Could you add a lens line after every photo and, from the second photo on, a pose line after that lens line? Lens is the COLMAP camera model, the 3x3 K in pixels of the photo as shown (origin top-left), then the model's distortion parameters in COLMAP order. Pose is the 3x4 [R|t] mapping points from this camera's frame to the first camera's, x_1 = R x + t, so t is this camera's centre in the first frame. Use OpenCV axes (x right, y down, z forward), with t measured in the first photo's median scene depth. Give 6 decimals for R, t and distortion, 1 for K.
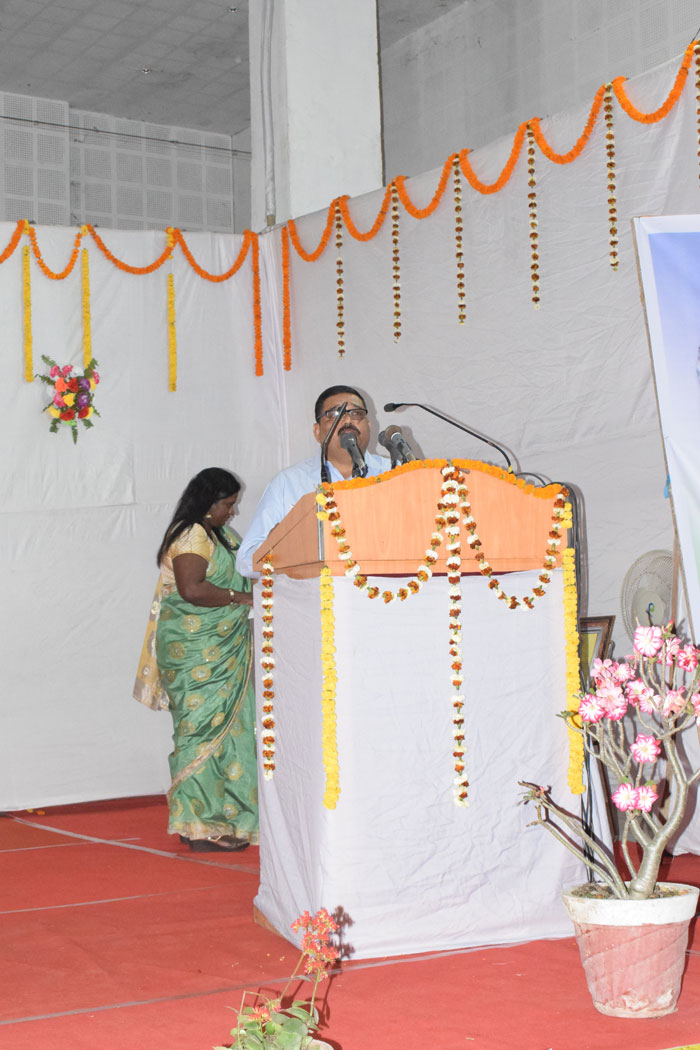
lens RADIAL K [[1610.1, 0, 350.7], [0, 1610.1, 511.2], [0, 0, 1]] dist [-0.001257, 0.068183]
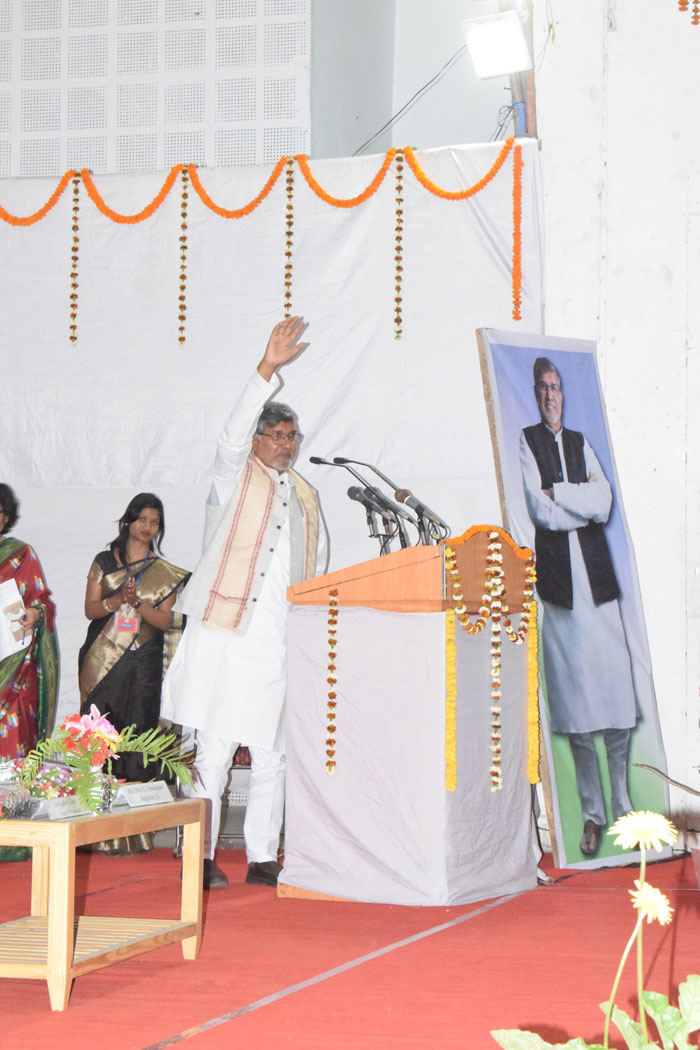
lens RADIAL K [[2392.1, 0, 350.0], [0, 2392.1, 525.0], [0, 0, 1]] dist [0.052837, -0.110159]
pose [[0.740058, 0.072246, 0.668652, -1.327541], [-0.081473, 0.996522, -0.017499, 0.010160], [-0.667590, -0.041527, 0.743370, -0.364031]]
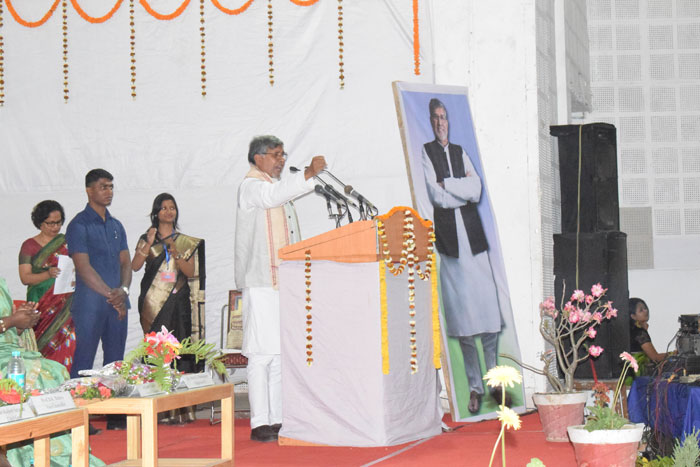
lens RADIAL K [[1585.4, 0, 350.0], [0, 1585.4, 233.5], [0, 0, 1]] dist [0.117965, -0.309840]
pose [[0.724730, 0.038047, 0.687982, -1.398464], [-0.048824, 0.998800, -0.003803, 0.013143], [-0.687301, -0.030833, 0.725718, -0.429097]]
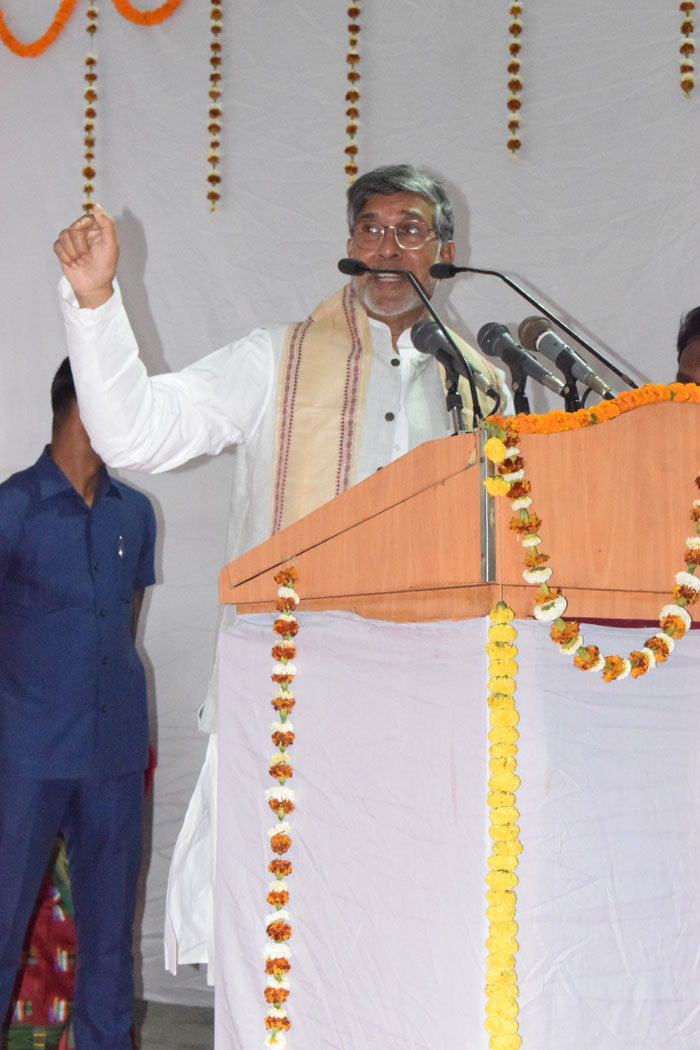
lens RADIAL K [[2378.2, 0, 350.0], [0, 2378.2, 525.0], [0, 0, 1]] dist [0.117965, -0.309840]
pose [[0.967379, 0.054257, 0.247454, -0.219778], [-0.051750, 0.998522, -0.016628, 0.026633], [-0.247991, 0.003279, 0.968757, 0.342410]]
